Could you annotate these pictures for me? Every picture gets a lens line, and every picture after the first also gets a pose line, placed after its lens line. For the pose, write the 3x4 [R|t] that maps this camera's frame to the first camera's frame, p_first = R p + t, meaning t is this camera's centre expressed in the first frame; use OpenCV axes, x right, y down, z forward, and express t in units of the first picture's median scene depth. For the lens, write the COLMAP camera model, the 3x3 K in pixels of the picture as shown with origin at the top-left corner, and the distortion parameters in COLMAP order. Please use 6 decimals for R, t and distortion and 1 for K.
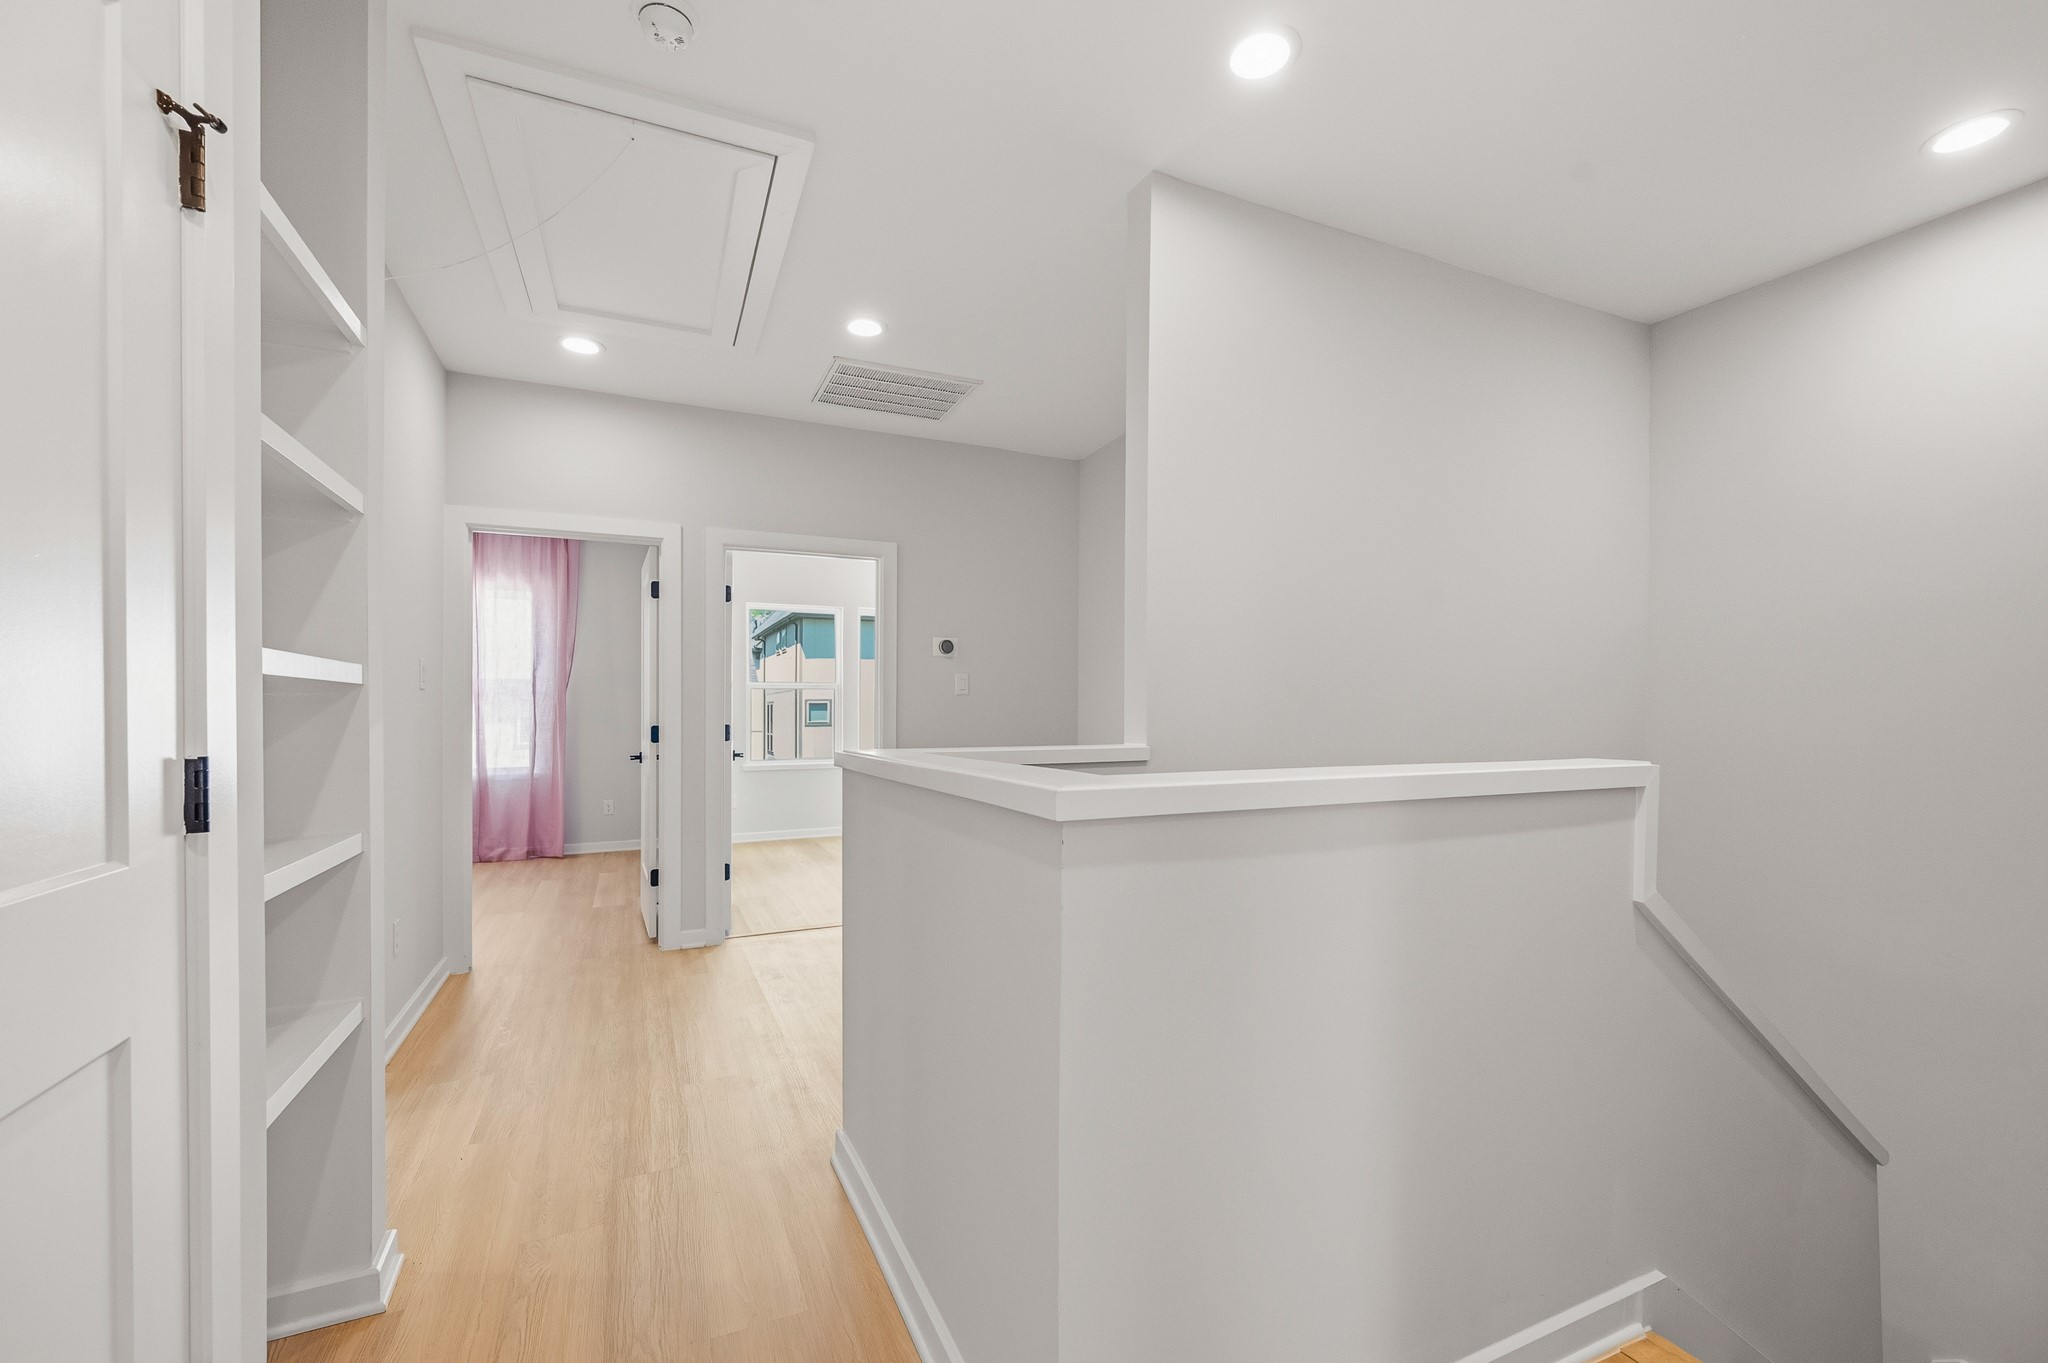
lens RADIAL K [[824.1, 0, 1025.9], [0, 824.1, 690.1], [0, 0, 1]] dist [0.012428, 0.000261]
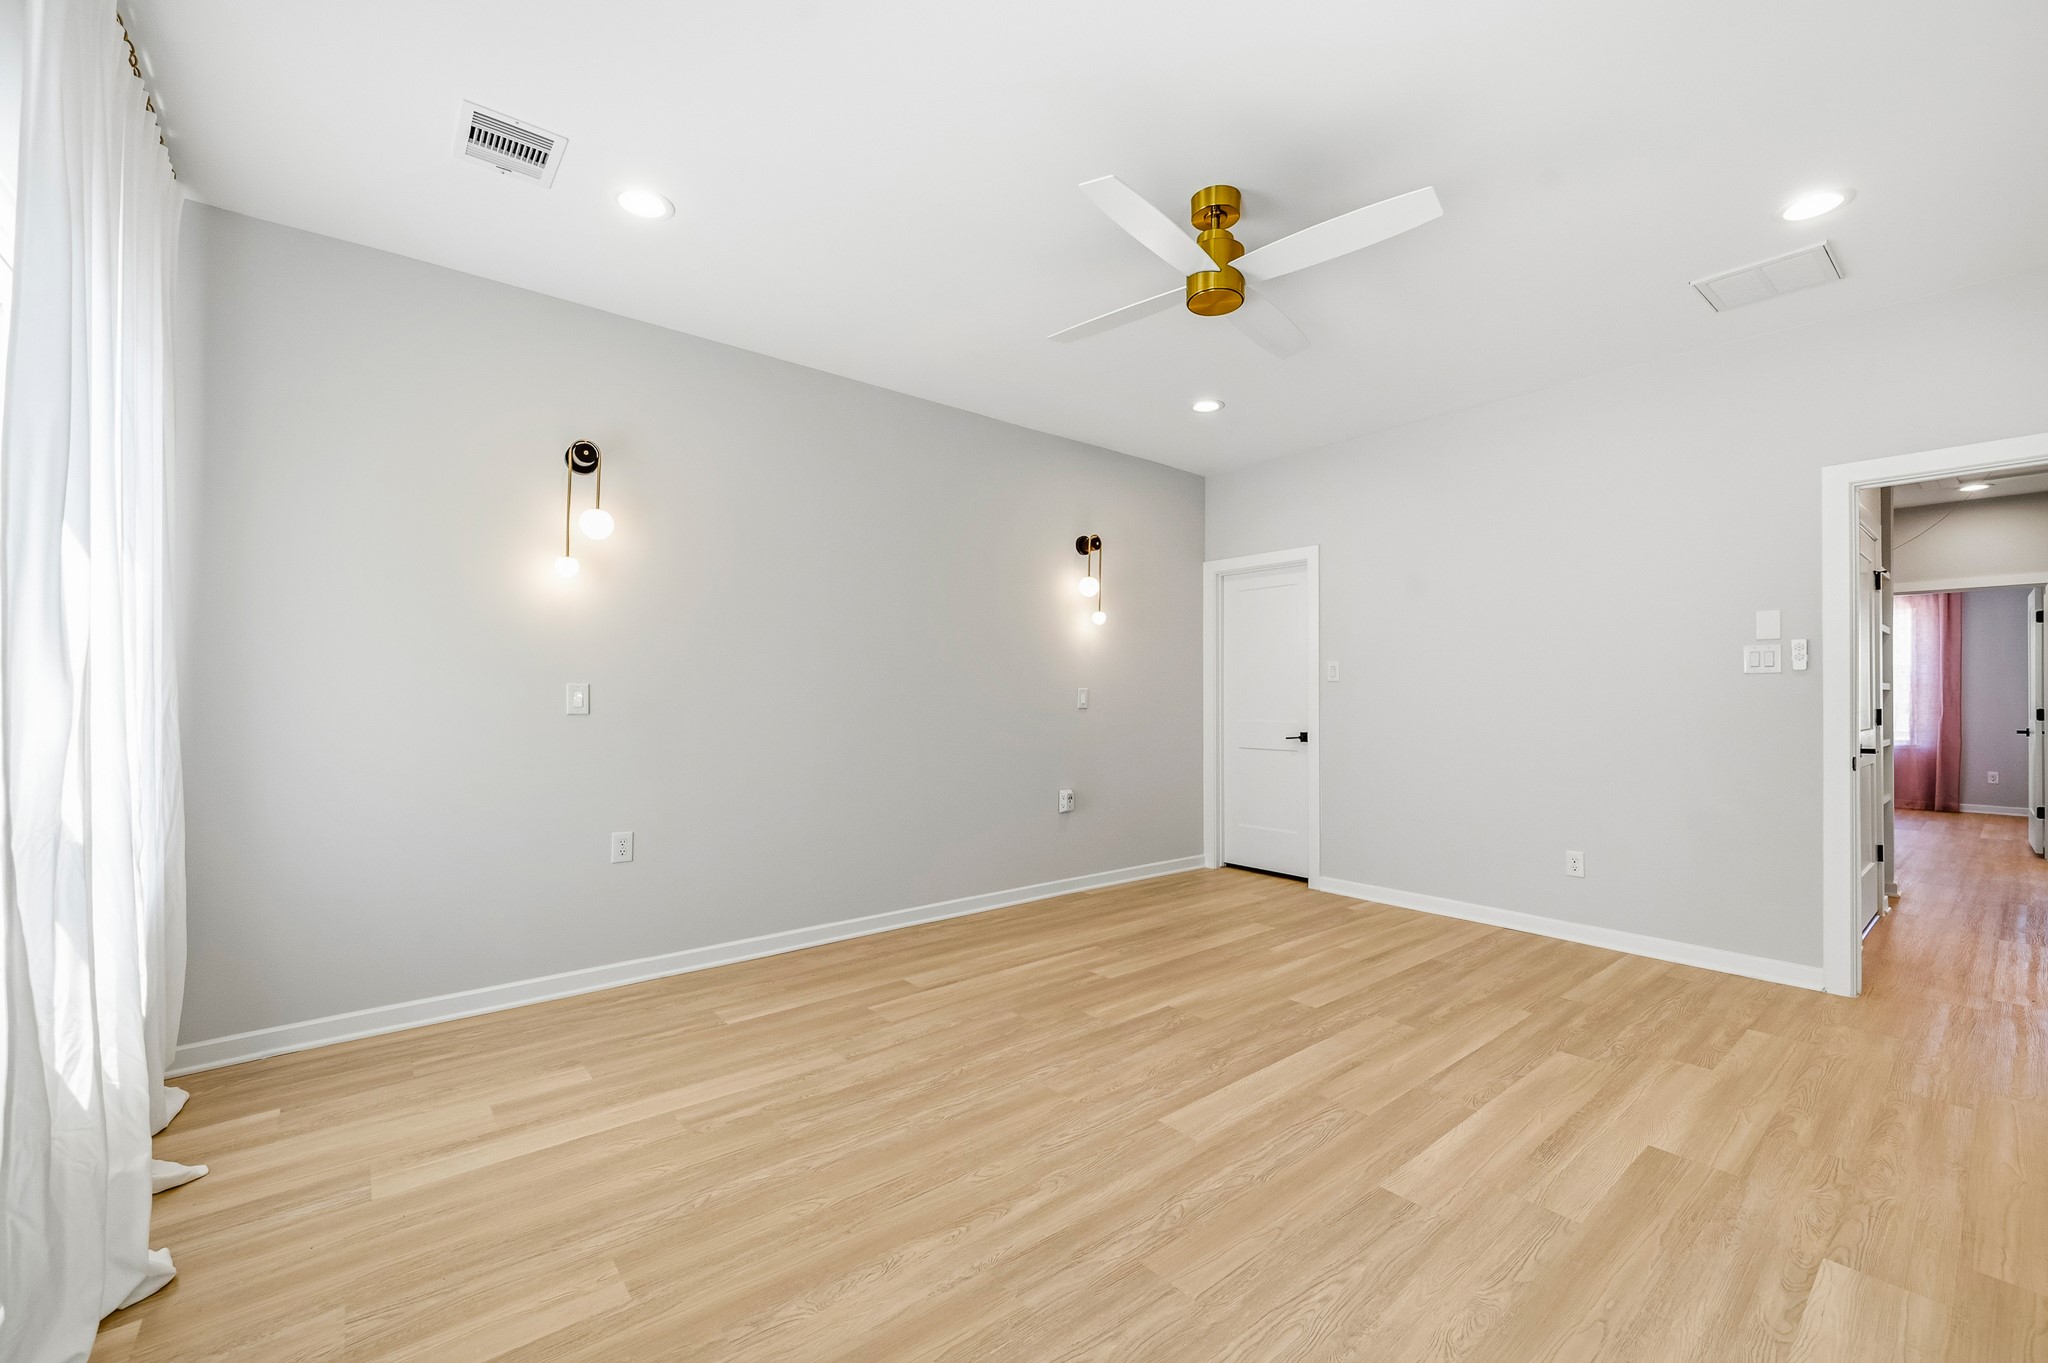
lens RADIAL K [[824.1, 0, 1017.8], [0, 824.1, 688.9], [0, 0, 1]] dist [0.012428, 0.000261]
pose [[0.260150, -0.009139, -0.965525, 0.543498], [0.001392, 0.999958, -0.009090, 0.004309], [0.965567, 0.001021, 0.260152, -1.196555]]
